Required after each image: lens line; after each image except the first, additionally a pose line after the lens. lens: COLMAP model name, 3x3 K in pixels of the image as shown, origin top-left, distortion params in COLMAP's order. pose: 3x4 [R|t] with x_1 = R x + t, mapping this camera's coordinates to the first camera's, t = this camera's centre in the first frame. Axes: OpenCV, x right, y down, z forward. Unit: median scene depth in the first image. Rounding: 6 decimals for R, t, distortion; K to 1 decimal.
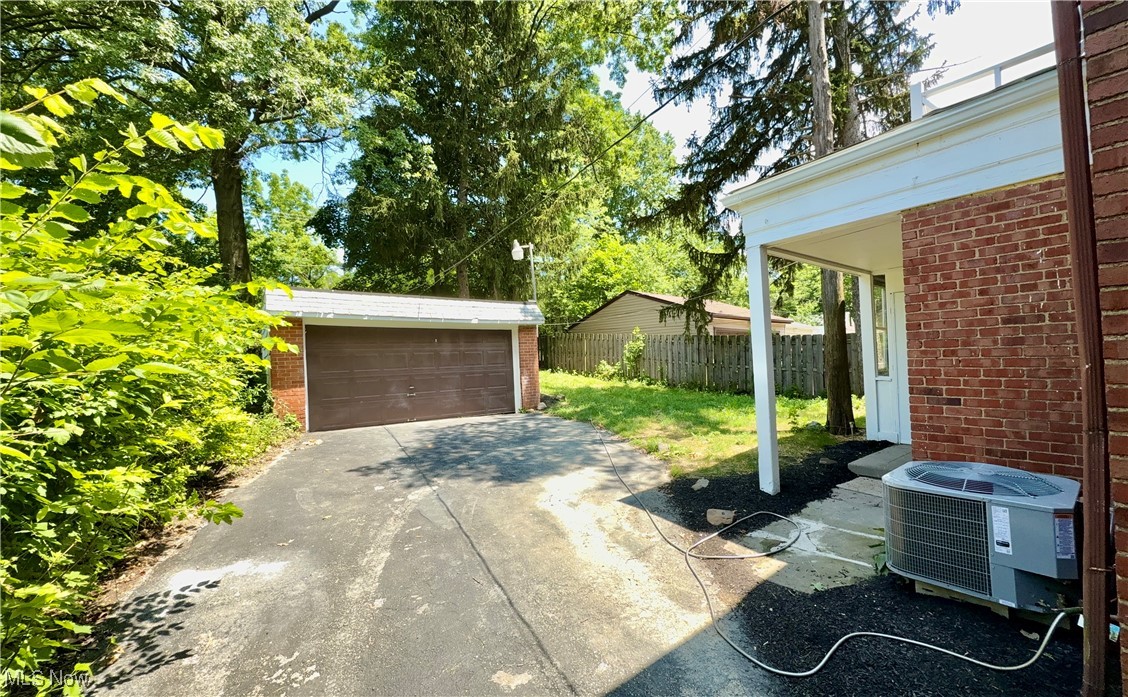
lens RADIAL K [[448.5, 0, 566.3], [0, 448.5, 349.9], [0, 0, 1]] dist [-0.001806, 0.000249]
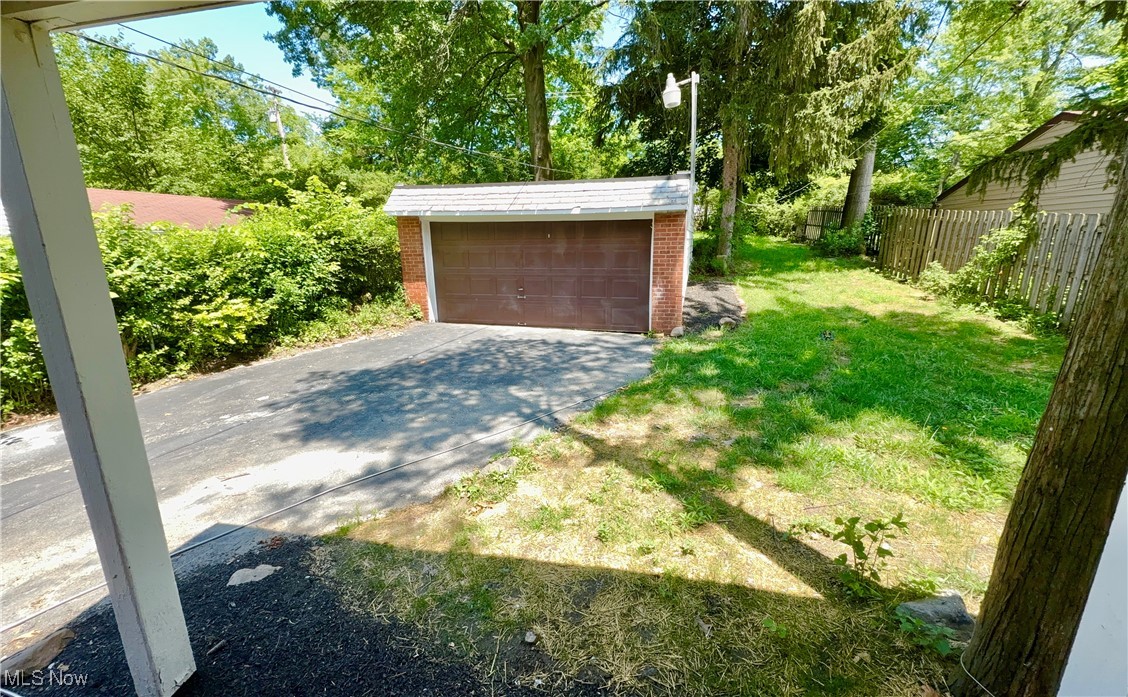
lens RADIAL K [[448.5, 0, 566.3], [0, 448.5, 347.0], [0, 0, 1]] dist [-0.001806, 0.000249]
pose [[0.620010, 0.206352, -0.756972, 0.418244], [0.007052, 0.963290, 0.268371, -0.046176], [0.784562, -0.171731, 0.595794, 0.492046]]
